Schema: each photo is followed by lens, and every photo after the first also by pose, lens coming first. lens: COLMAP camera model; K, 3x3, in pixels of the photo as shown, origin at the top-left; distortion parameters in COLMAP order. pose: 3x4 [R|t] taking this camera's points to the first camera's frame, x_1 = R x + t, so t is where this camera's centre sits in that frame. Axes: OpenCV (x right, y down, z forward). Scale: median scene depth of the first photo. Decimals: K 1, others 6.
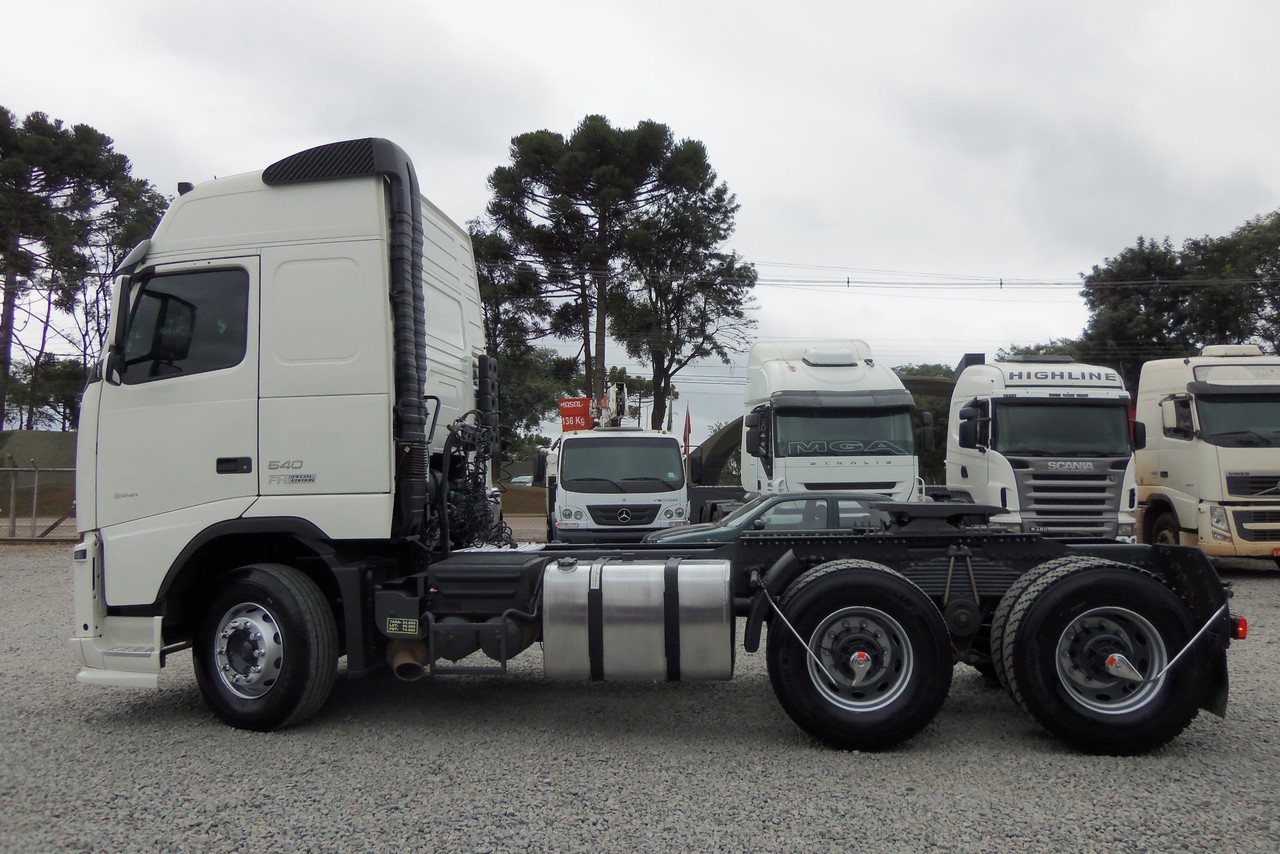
lens RADIAL K [[1060.5, 0, 640.0], [0, 1060.5, 427.0], [0, 0, 1]] dist [-0.025154, 0.008331]
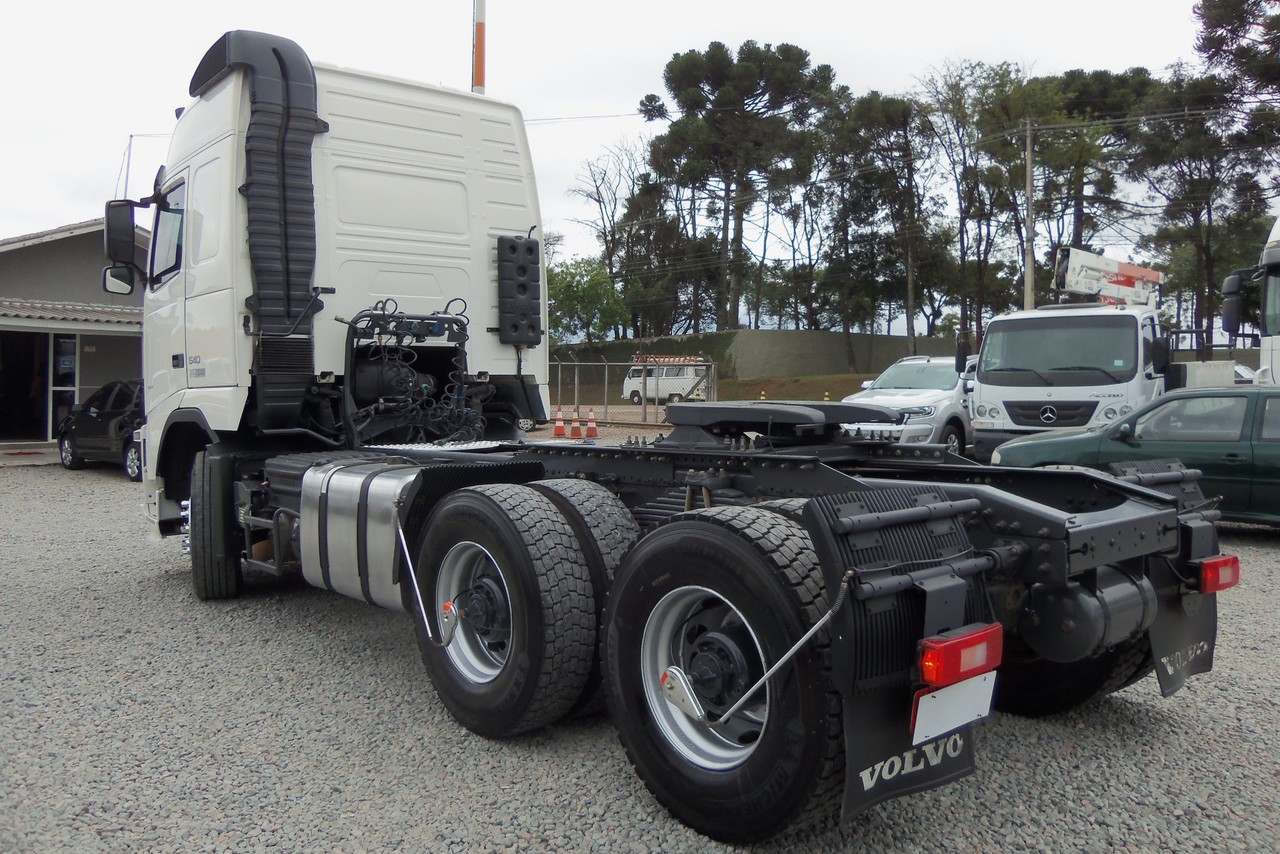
lens RADIAL K [[1060.5, 0, 640.0], [0, 1060.5, 427.0], [0, 0, 1]] dist [-0.025154, 0.008331]
pose [[0.737521, 0.028440, -0.674725, 0.136905], [0.040924, 0.995394, 0.086690, 0.004947], [0.674083, -0.091548, 0.732960, 0.092182]]
